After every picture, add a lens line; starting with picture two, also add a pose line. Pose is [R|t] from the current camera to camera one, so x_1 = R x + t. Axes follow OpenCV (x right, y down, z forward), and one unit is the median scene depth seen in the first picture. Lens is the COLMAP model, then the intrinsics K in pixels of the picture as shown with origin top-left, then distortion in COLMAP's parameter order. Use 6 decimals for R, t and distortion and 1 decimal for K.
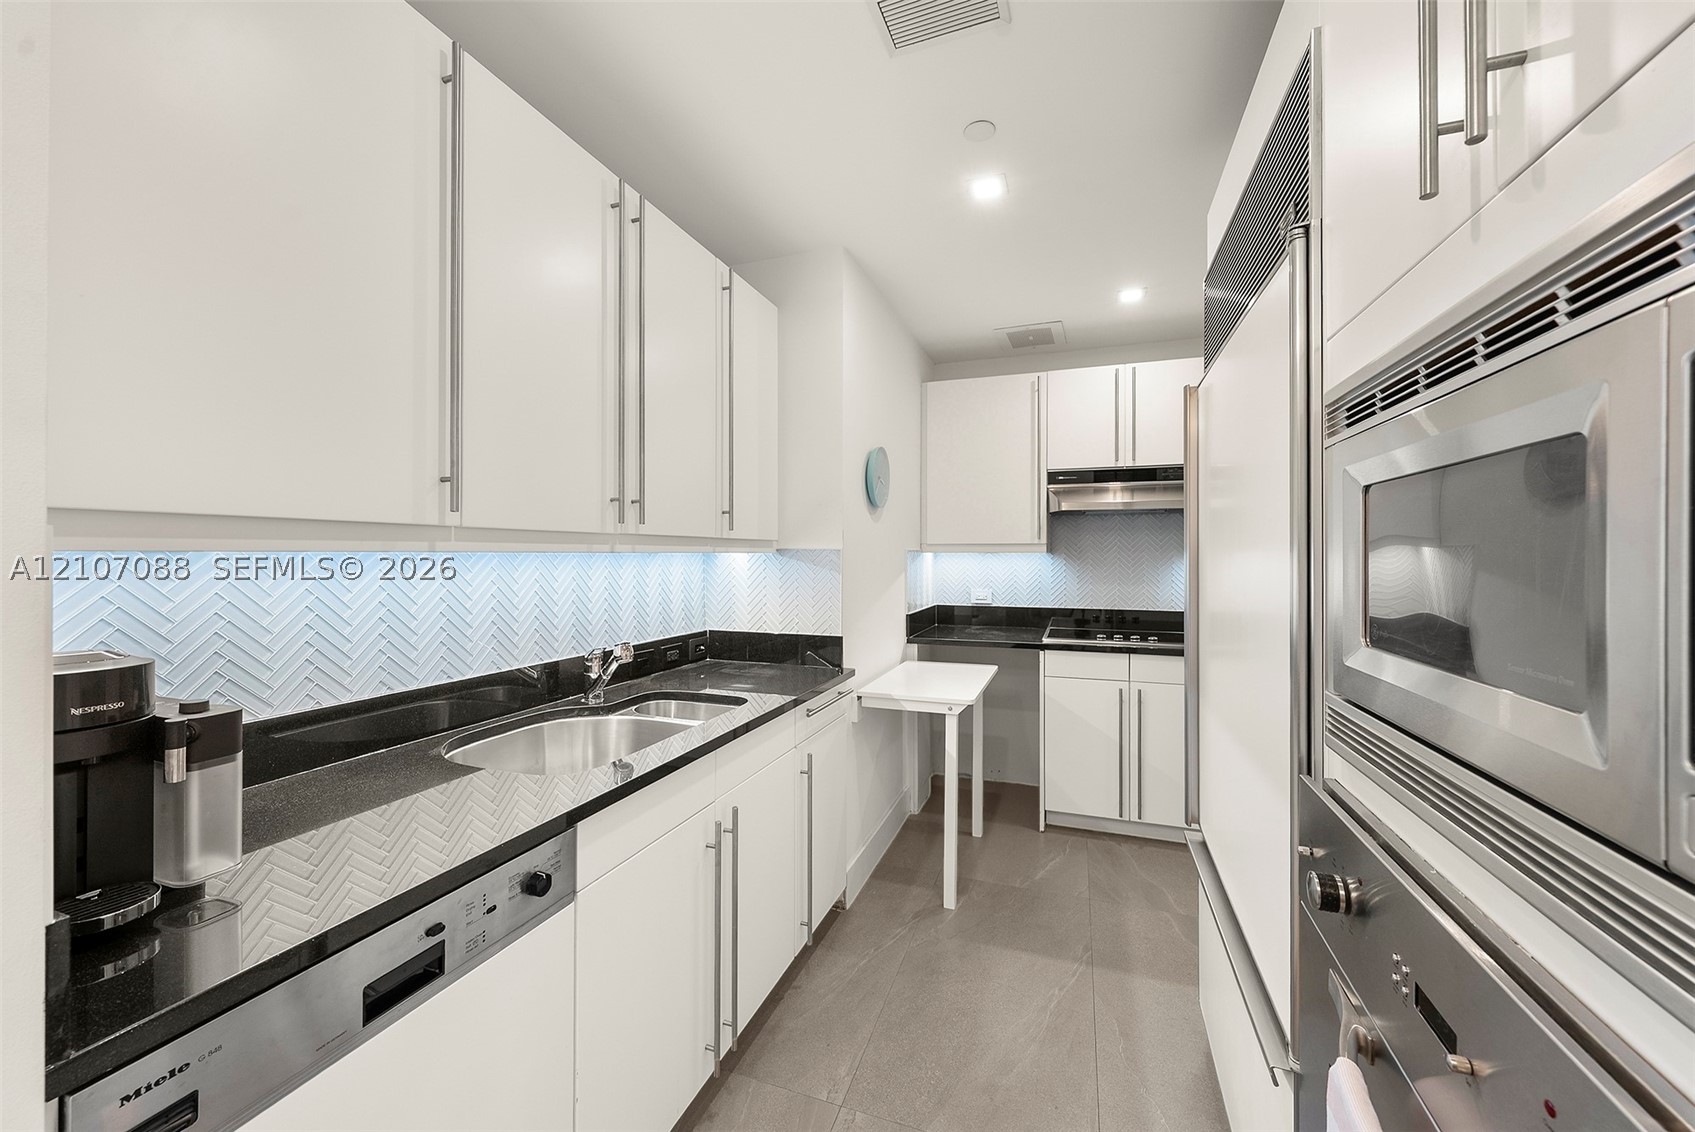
lens RADIAL K [[657.5, 0, 856.3], [0, 657.5, 548.8], [0, 0, 1]] dist [-0.000394, -0.000009]
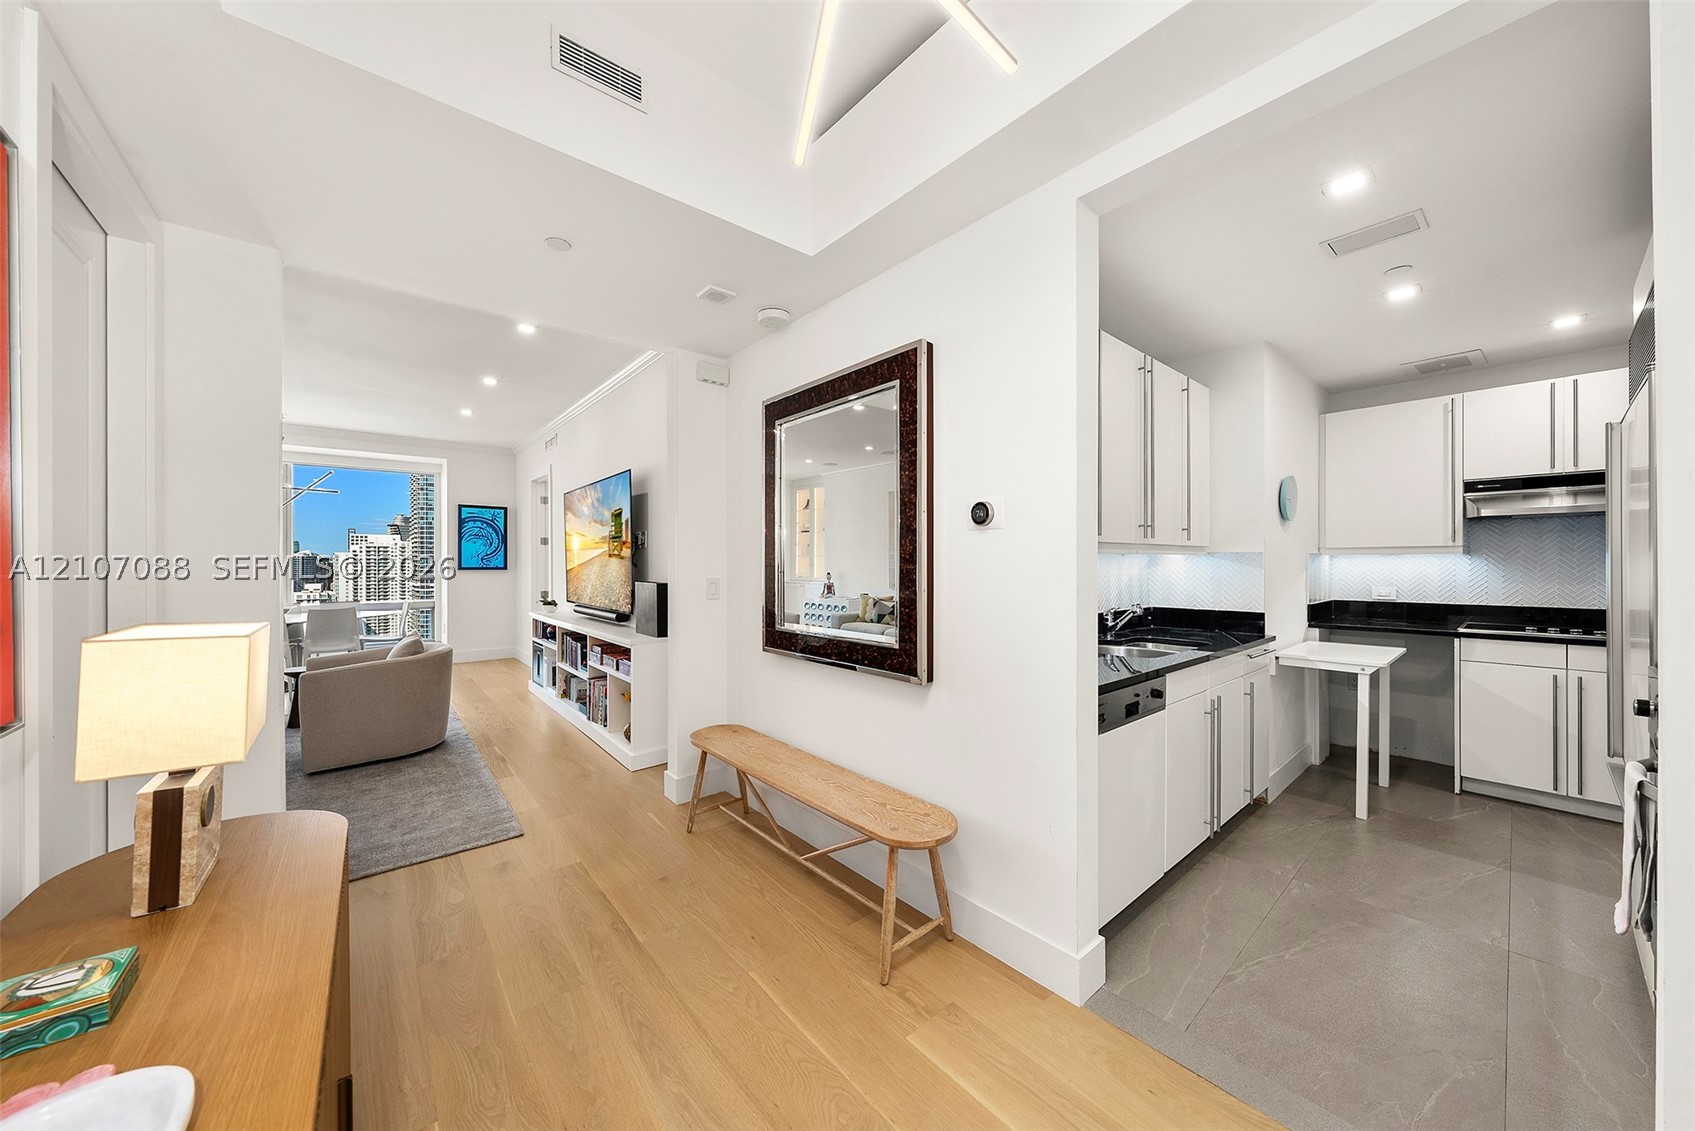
lens RADIAL K [[585.9, 0, 847.5], [0, 585.9, 565.5], [0, 0, 1]] dist [-0.002073, -0.000190]
pose [[0.862293, -0.003338, -0.506398, -0.122743], [0.008929, 0.999923, 0.008614, 0.008767], [0.506331, -0.011949, 0.862257, -0.432903]]
